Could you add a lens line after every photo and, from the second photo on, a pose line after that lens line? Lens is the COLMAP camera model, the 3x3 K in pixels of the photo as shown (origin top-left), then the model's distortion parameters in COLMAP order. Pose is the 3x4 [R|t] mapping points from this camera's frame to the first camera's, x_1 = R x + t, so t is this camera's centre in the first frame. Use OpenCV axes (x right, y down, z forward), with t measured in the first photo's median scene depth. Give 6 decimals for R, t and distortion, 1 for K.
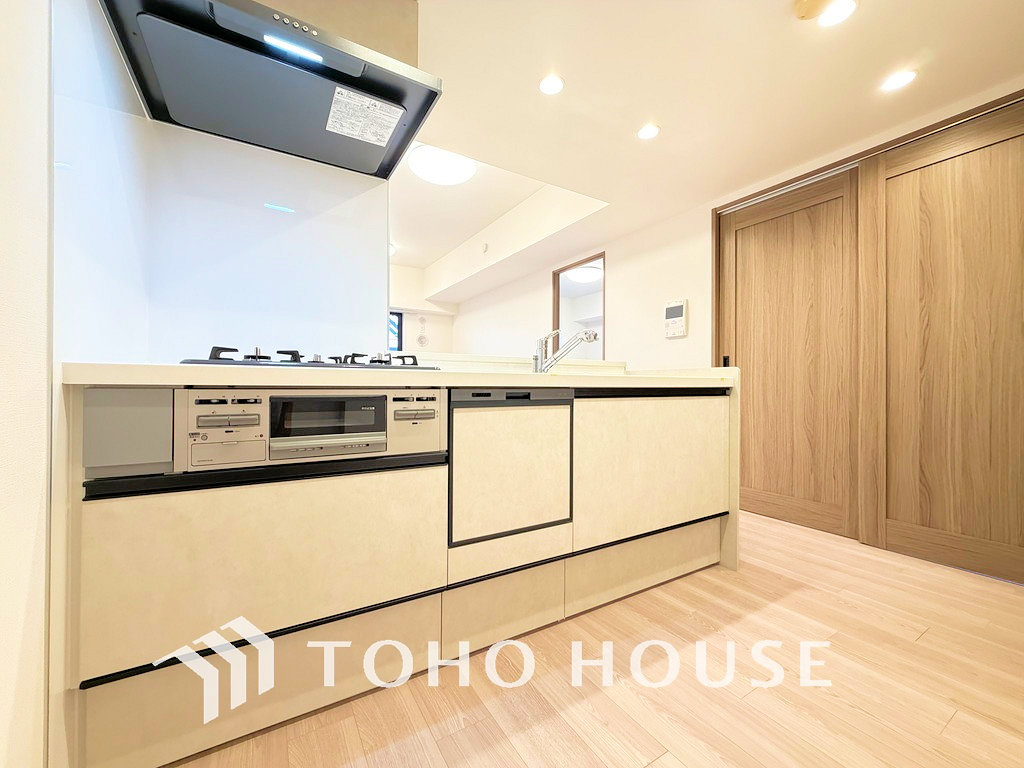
lens RADIAL K [[409.2, 0, 509.3], [0, 409.2, 383.3], [0, 0, 1]] dist [0.000695, 0.000028]
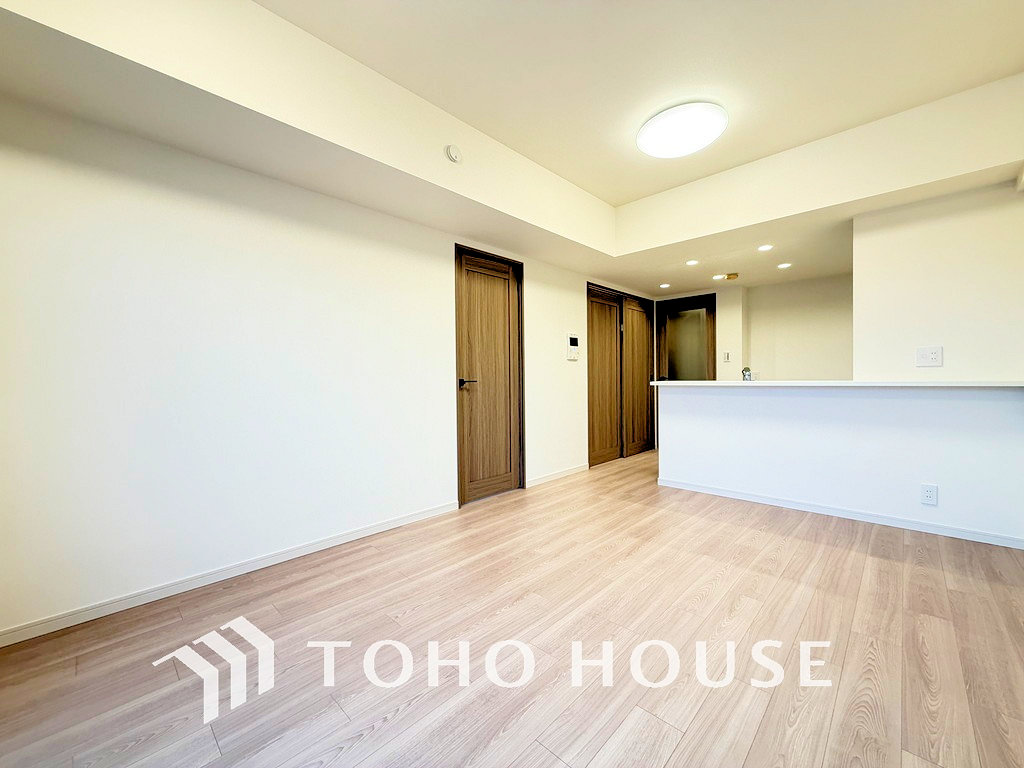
lens RADIAL K [[409.2, 0, 509.3], [0, 409.2, 383.3], [0, 0, 1]] dist [0.000695, 0.000028]
pose [[-0.254841, -0.013670, 0.966886, -2.329130], [0.001314, 0.999894, 0.014483, -0.146229], [-0.966982, 0.004962, -0.254796, 4.166763]]
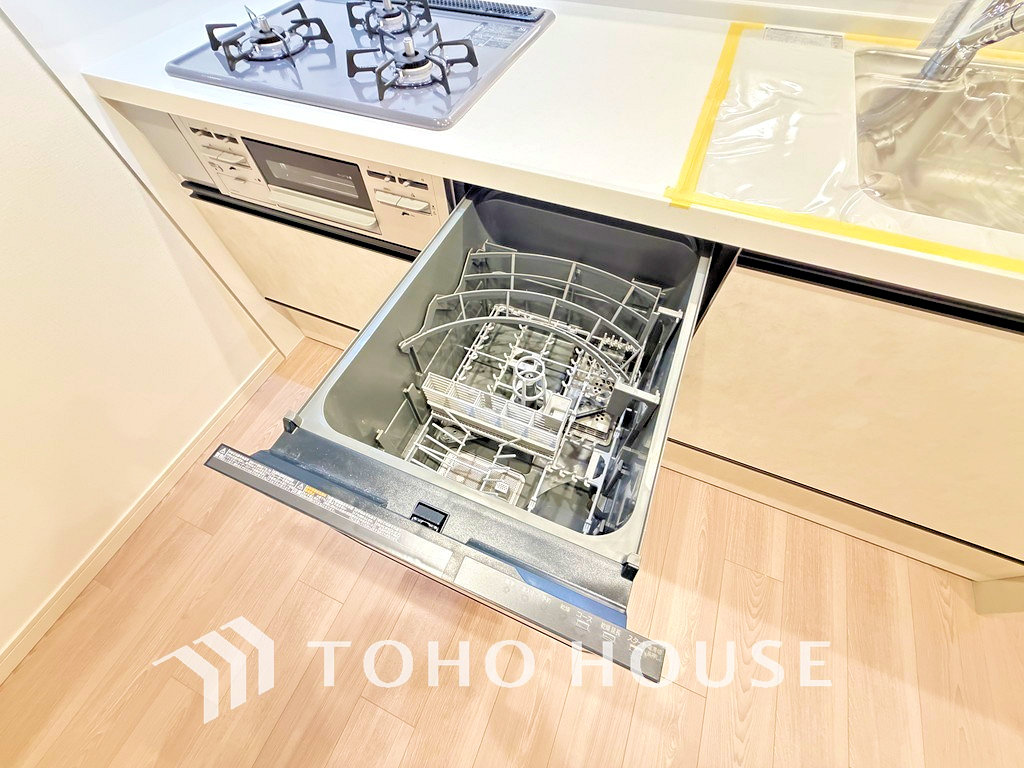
lens RADIAL K [[409.6, 0, 507.5], [0, 409.6, 381.0], [0, 0, 1]] dist [-0.000328, 0.000095]
pose [[0.583870, 0.675490, -0.450344, 0.346240], [0.031763, 0.535284, 0.844075, -0.306183], [0.811226, -0.507134, 0.291080, 0.756511]]
